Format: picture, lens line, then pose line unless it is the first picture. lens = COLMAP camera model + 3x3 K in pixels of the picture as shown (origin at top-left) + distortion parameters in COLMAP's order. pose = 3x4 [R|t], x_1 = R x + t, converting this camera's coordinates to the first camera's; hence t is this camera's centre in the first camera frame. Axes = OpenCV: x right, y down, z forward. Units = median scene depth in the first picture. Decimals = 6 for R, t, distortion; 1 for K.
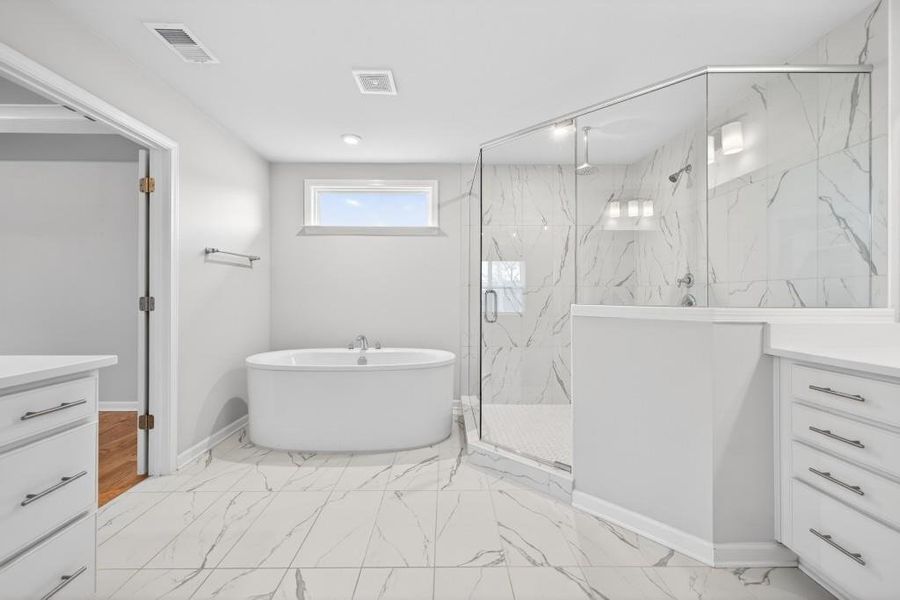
lens RADIAL K [[375.0, 0, 448.6], [0, 375.0, 296.8], [0, 0, 1]] dist [0.008767, -0.001225]
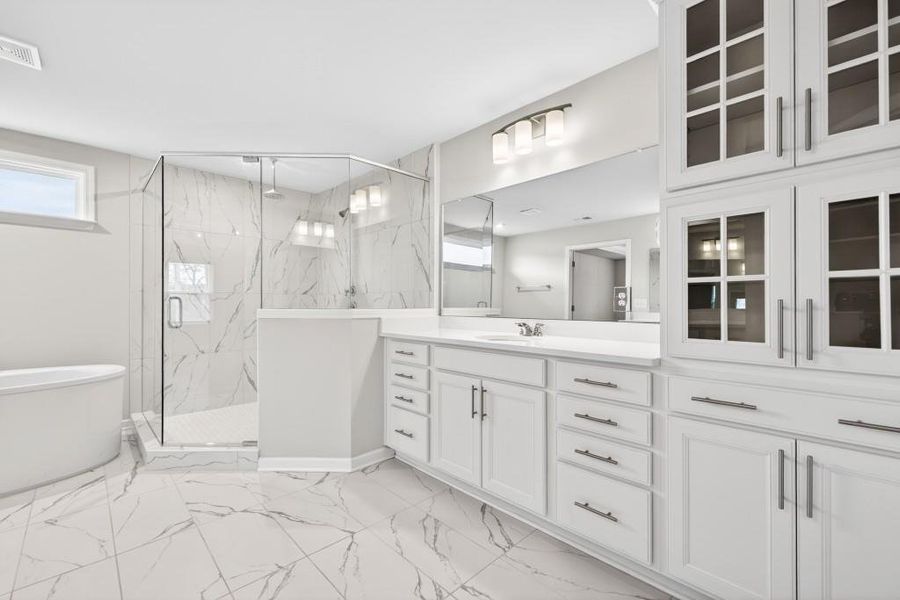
lens RADIAL K [[375.0, 0, 447.7], [0, 375.0, 300.7], [0, 0, 1]] dist [0.008767, -0.001225]
pose [[0.724567, 0.001290, 0.689203, -0.059870], [0.003745, 0.999976, -0.005809, 0.001954], [-0.689194, 0.006790, 0.724545, -0.271041]]
